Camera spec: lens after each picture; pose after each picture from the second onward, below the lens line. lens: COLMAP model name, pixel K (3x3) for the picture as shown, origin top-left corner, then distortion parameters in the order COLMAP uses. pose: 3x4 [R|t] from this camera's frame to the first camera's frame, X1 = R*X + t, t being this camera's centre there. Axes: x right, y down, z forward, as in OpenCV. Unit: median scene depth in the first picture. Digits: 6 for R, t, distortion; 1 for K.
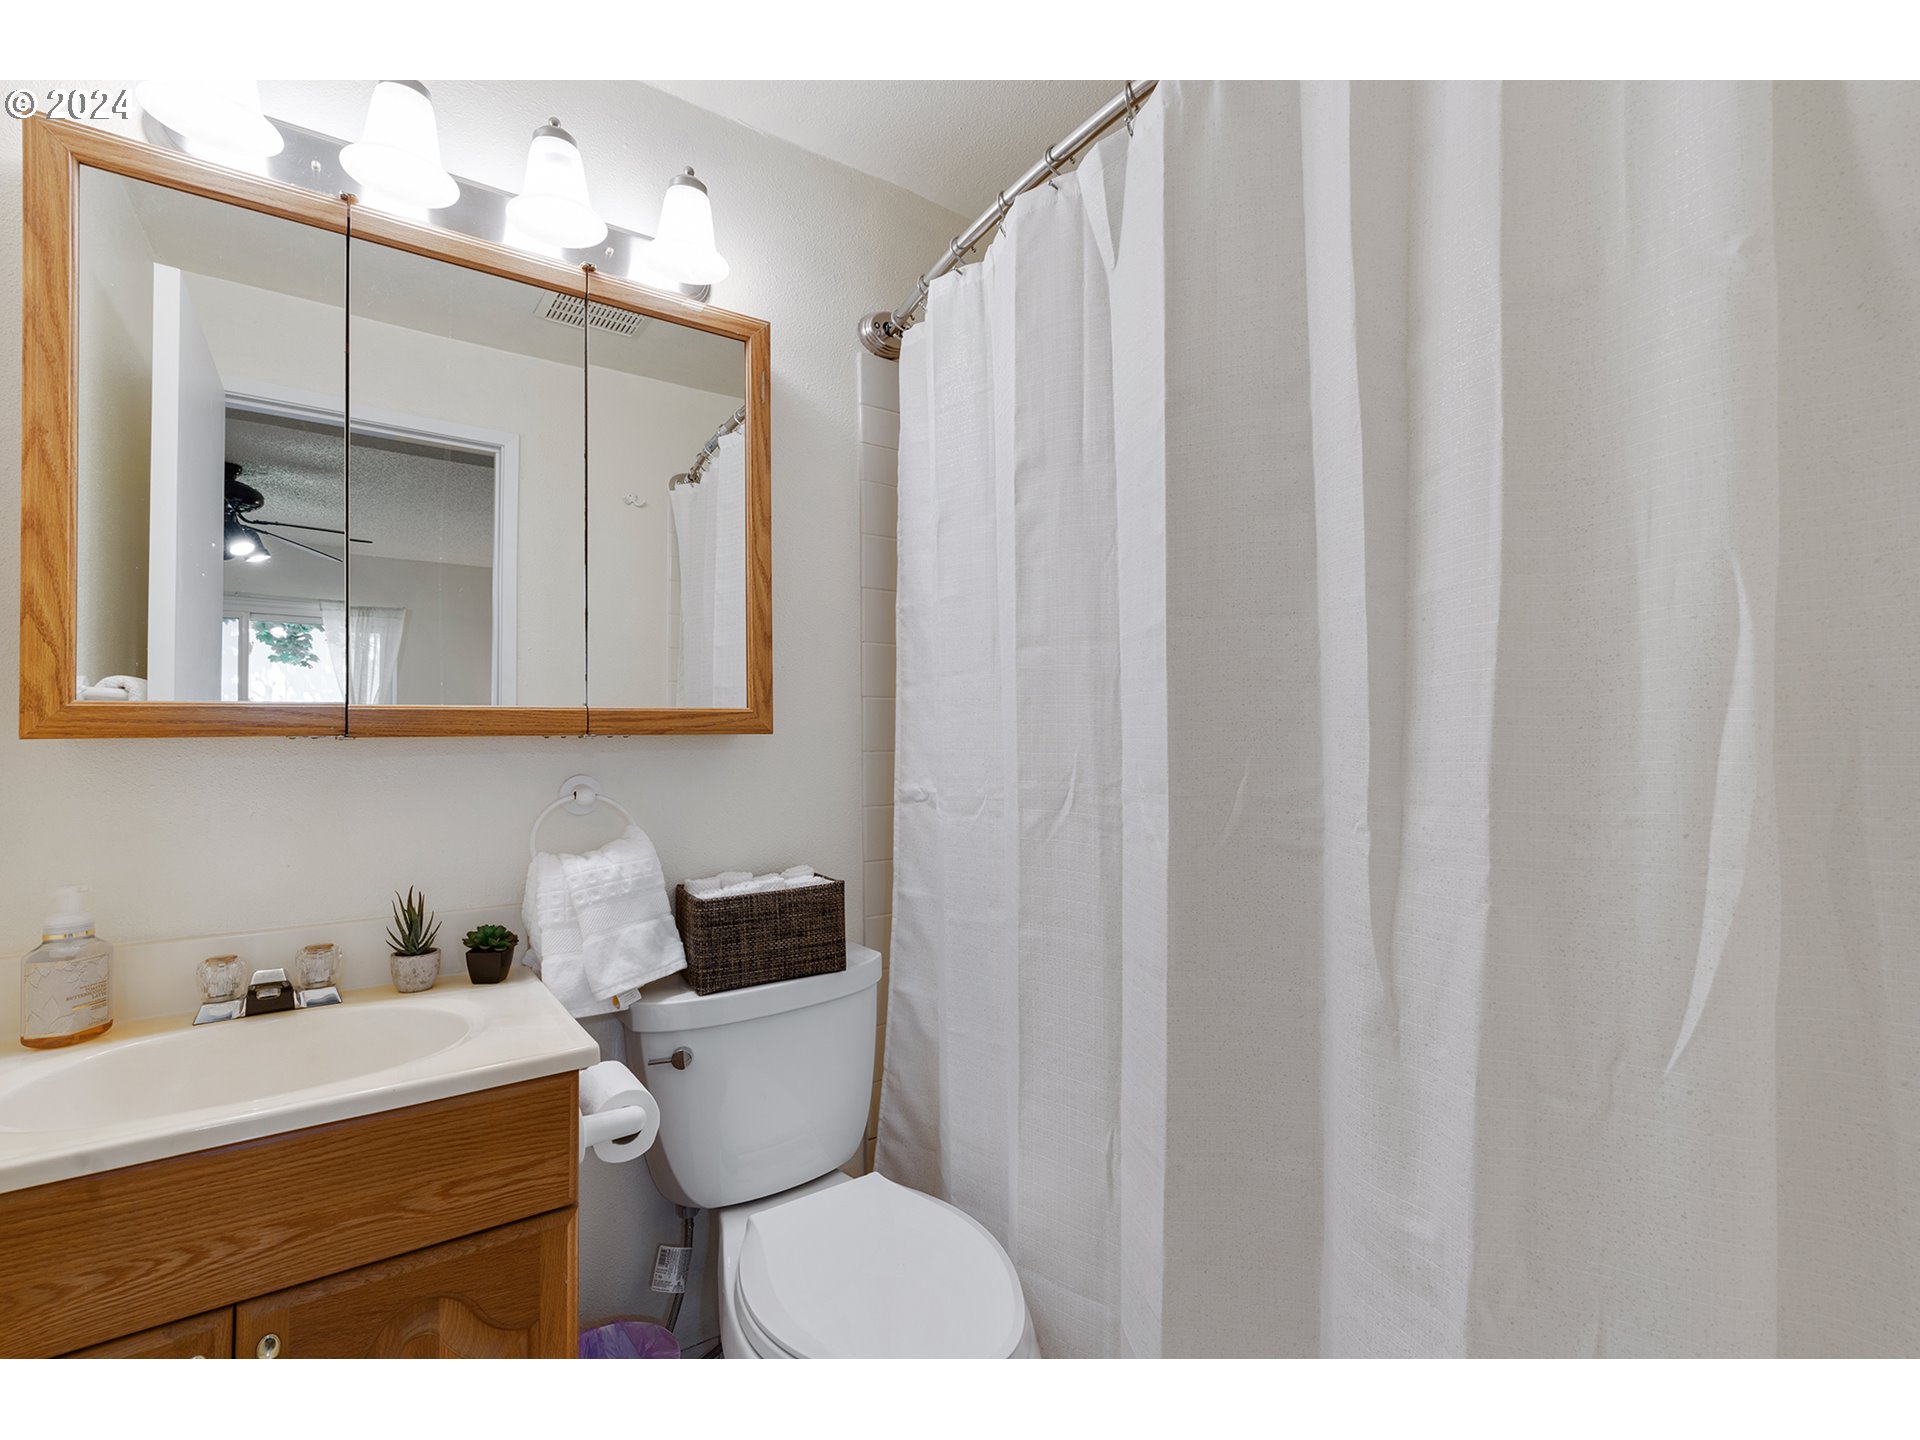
lens RADIAL K [[862.5, 0, 959.7], [0, 862.5, 722.2], [0, 0, 1]] dist [-0.012623, 0.005394]
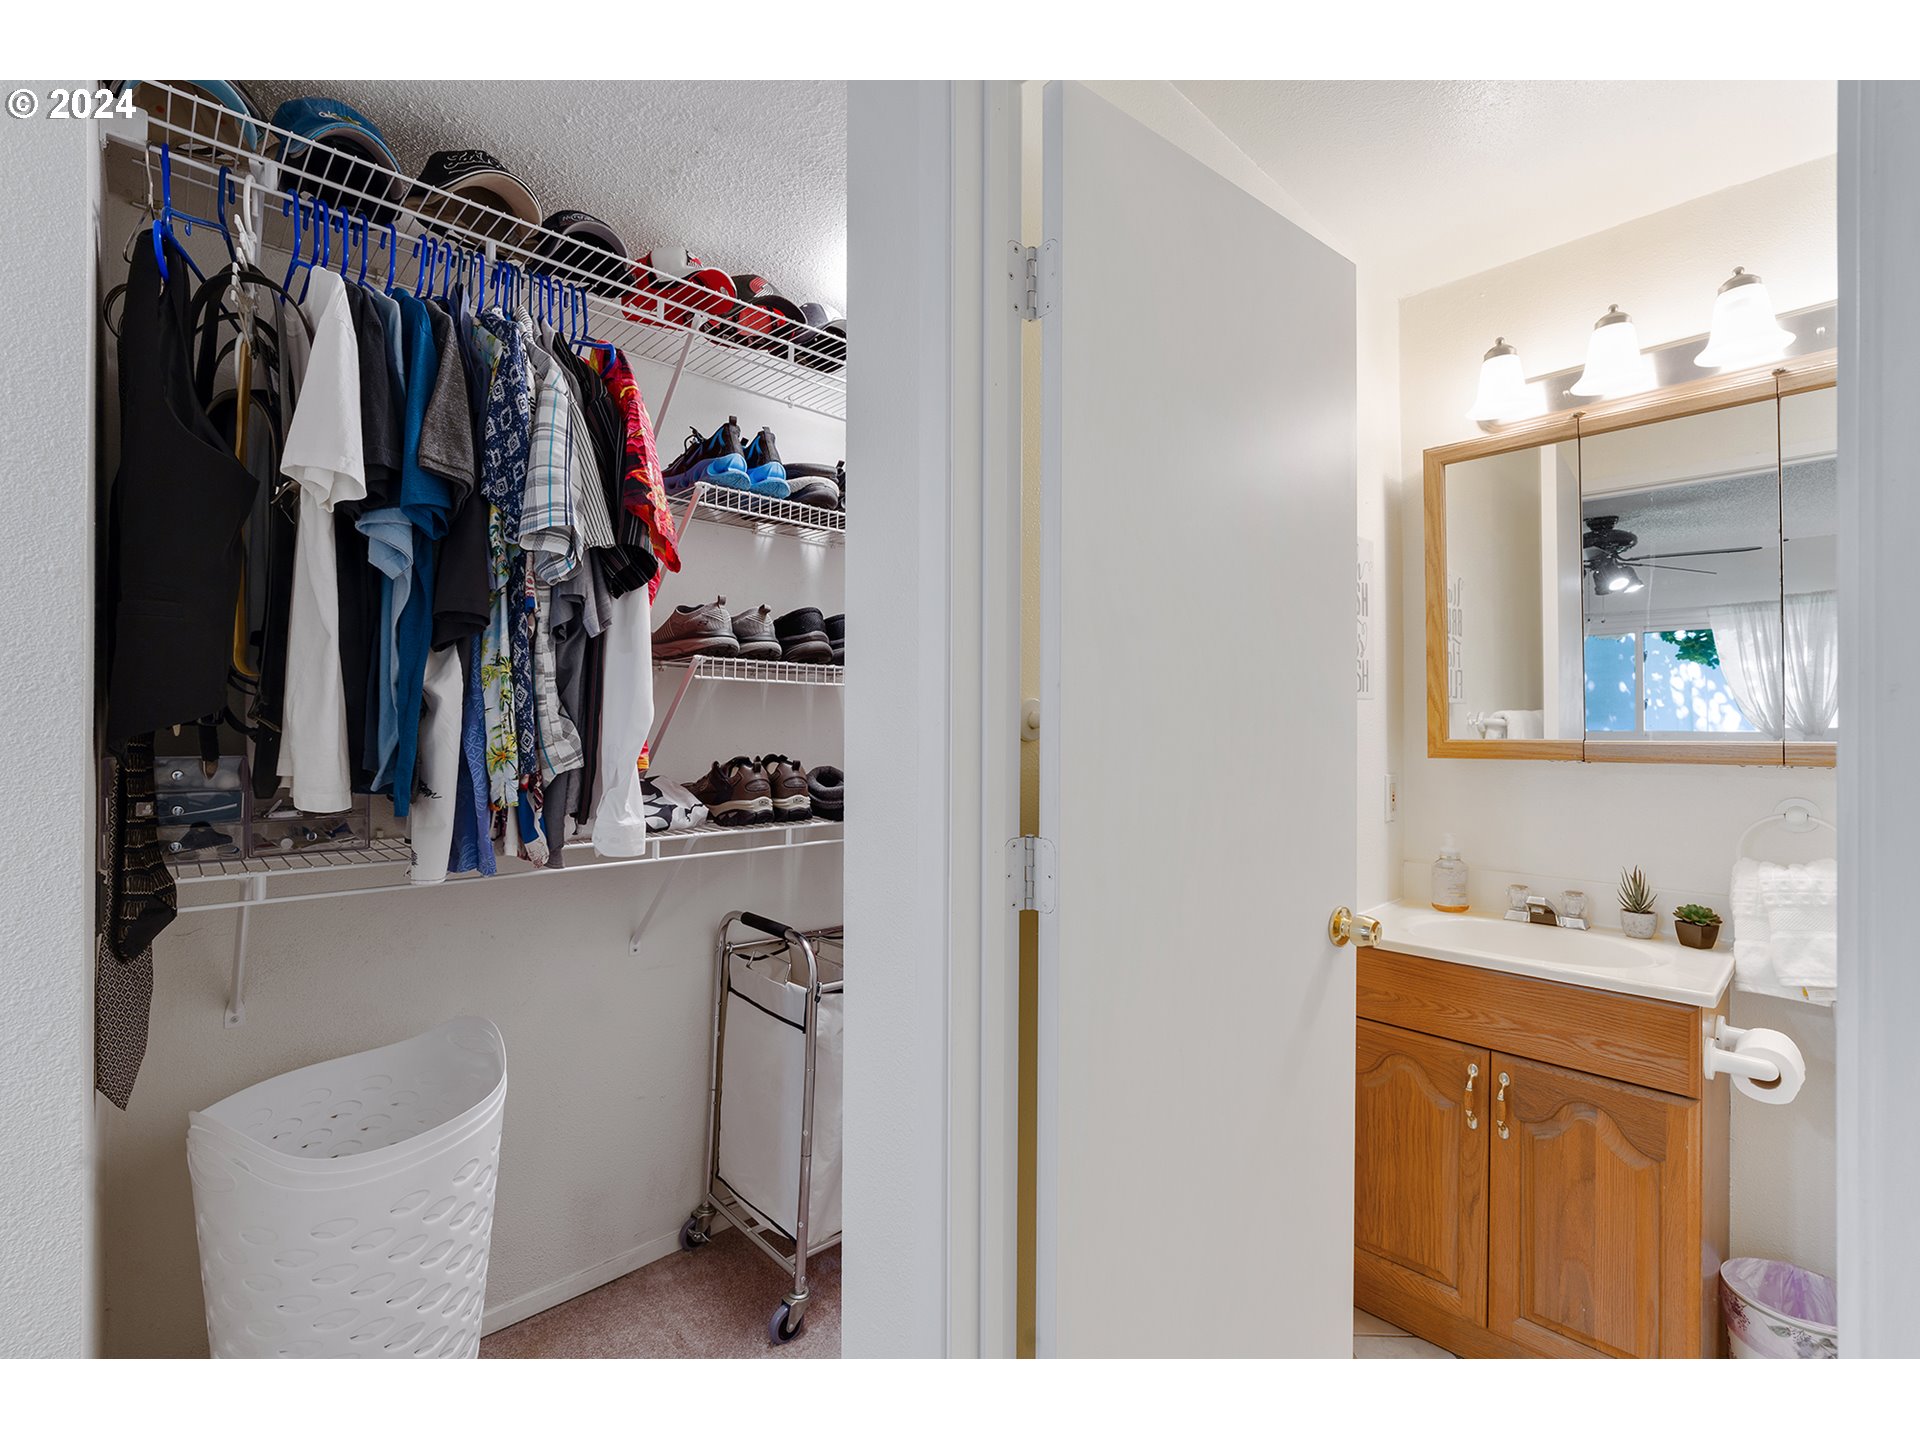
lens RADIAL K [[862.5, 0, 961.0], [0, 862.5, 710.6], [0, 0, 1]] dist [-0.012623, 0.005394]
pose [[0.147837, -0.003974, -0.989004, 0.663337], [0.021344, 0.999772, -0.000827, -0.098240], [0.988781, -0.020987, 0.147888, -0.353135]]
